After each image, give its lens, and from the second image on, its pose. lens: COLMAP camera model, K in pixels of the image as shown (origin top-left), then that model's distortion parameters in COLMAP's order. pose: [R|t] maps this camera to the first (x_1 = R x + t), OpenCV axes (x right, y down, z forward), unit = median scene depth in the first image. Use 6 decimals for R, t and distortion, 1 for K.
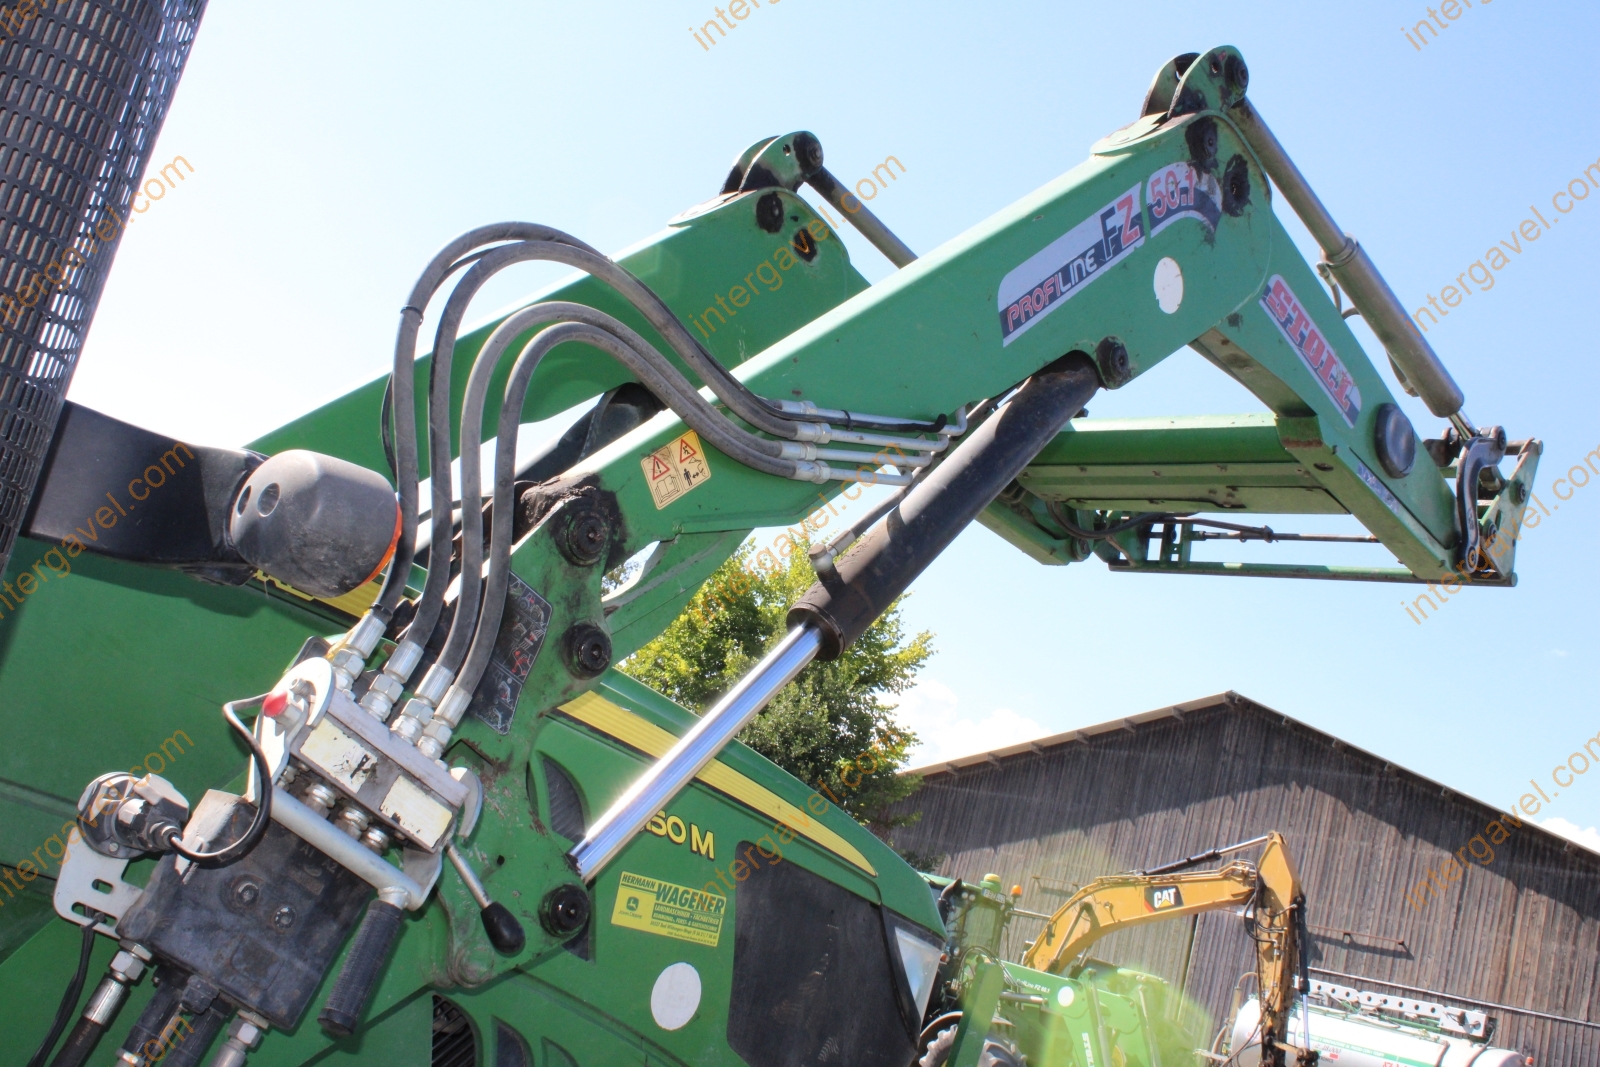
lens RADIAL K [[1621.6, 0, 777.4], [0, 1621.6, 532.5], [0, 0, 1]] dist [-0.135345, 0.145680]
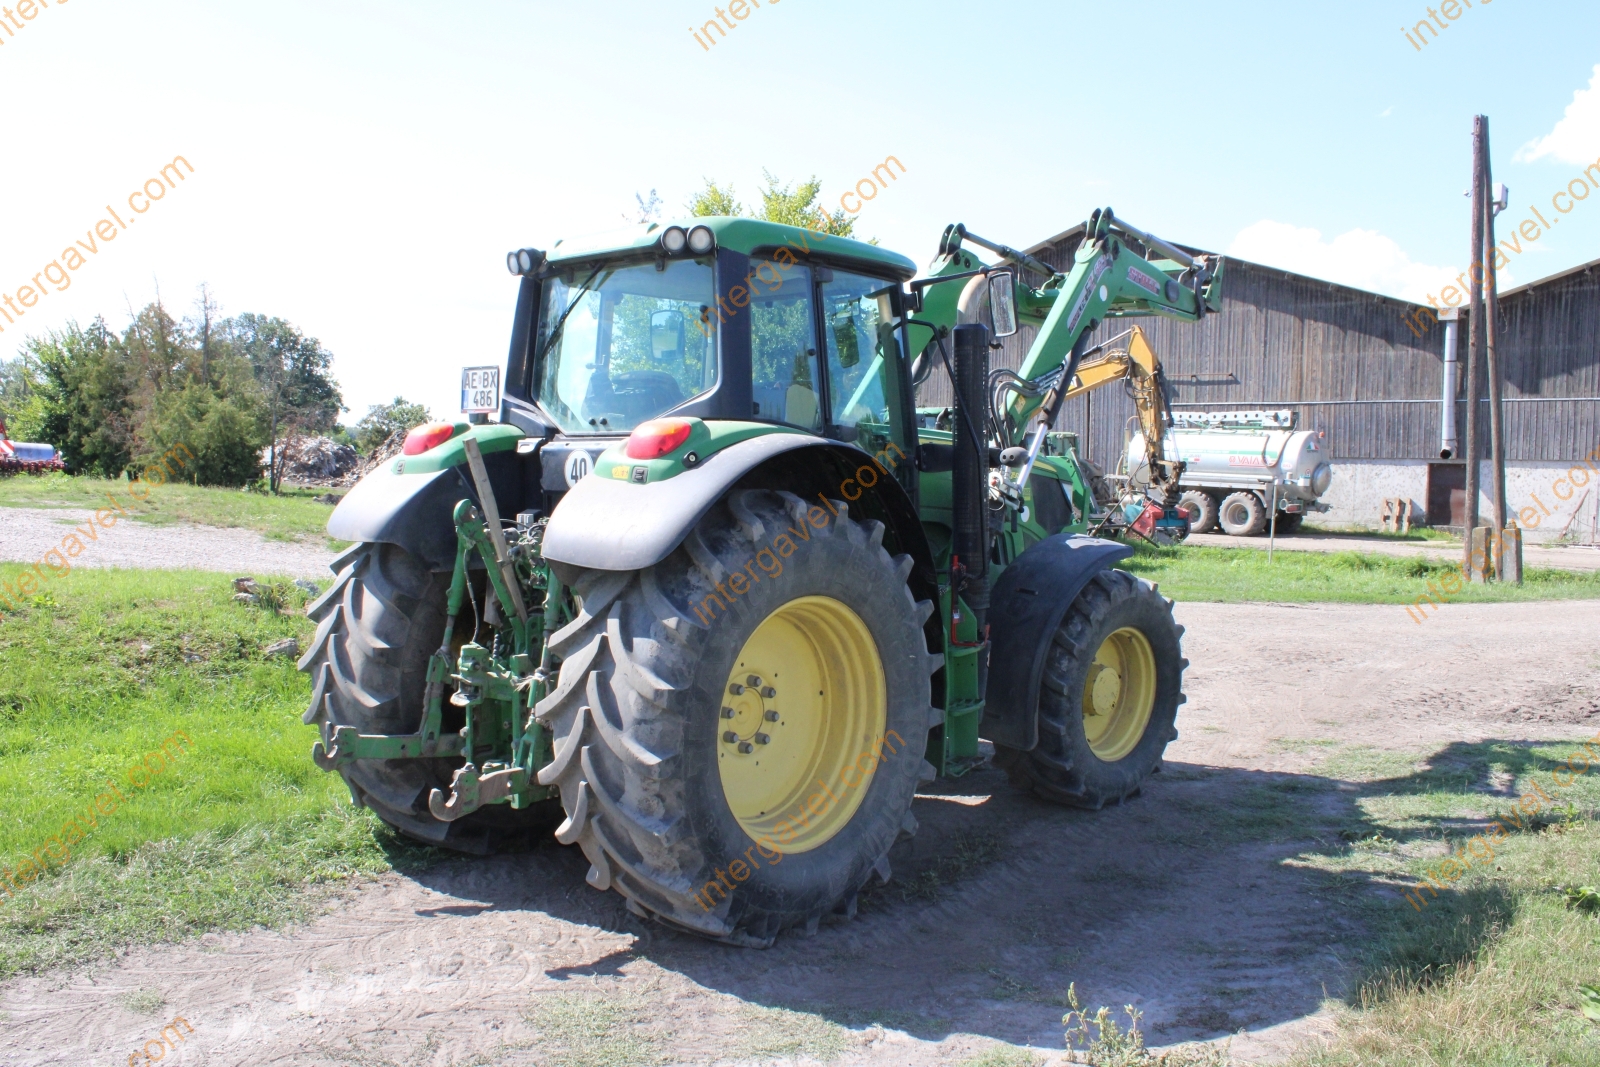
lens RADIAL K [[1349.7, 0, 791.0], [0, 1349.7, 542.3], [0, 0, 1]] dist [-0.163786, 0.155068]
pose [[0.971662, -0.235862, 0.015553, -0.068572], [0.219842, 0.925923, 0.307142, -0.079315], [-0.086844, -0.295019, 0.951537, -0.216976]]
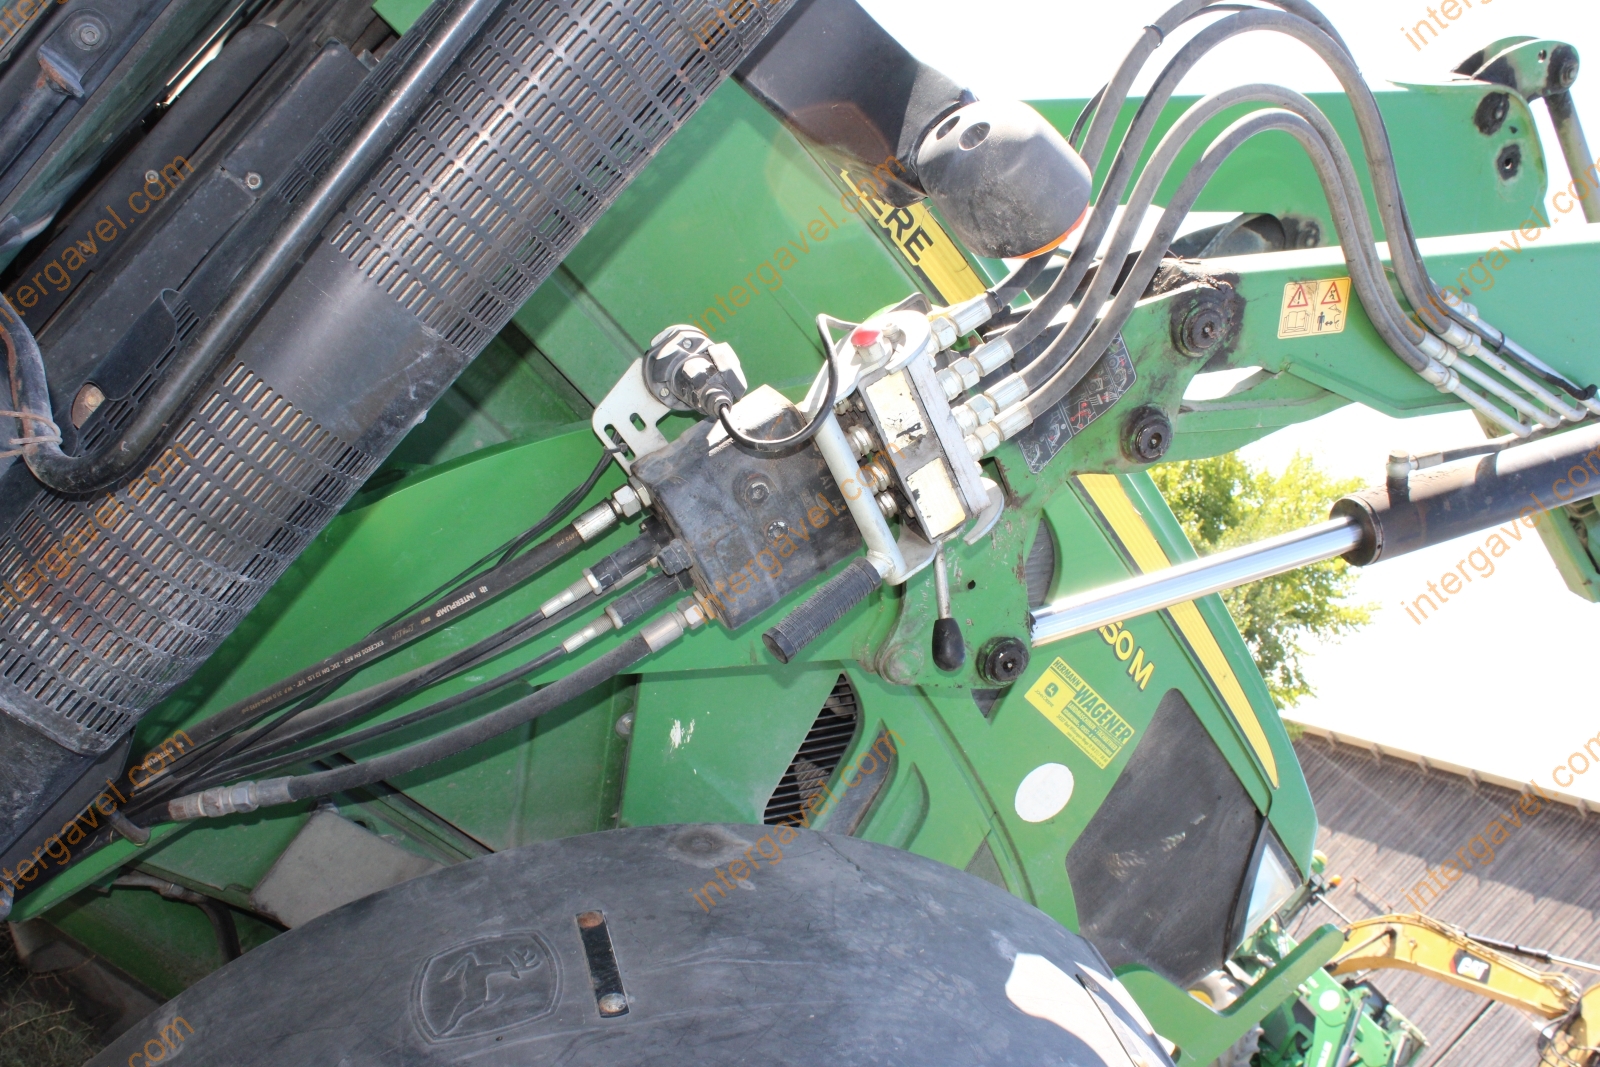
lens RADIAL K [[1621.6, 0, 777.4], [0, 1621.6, 532.5], [0, 0, 1]] dist [-0.135345, 0.145680]
pose [[0.852653, 0.464133, -0.239926, -0.004178], [-0.428870, 0.884014, 0.185984, 0.003458], [0.298419, -0.055682, 0.952809, 0.001395]]
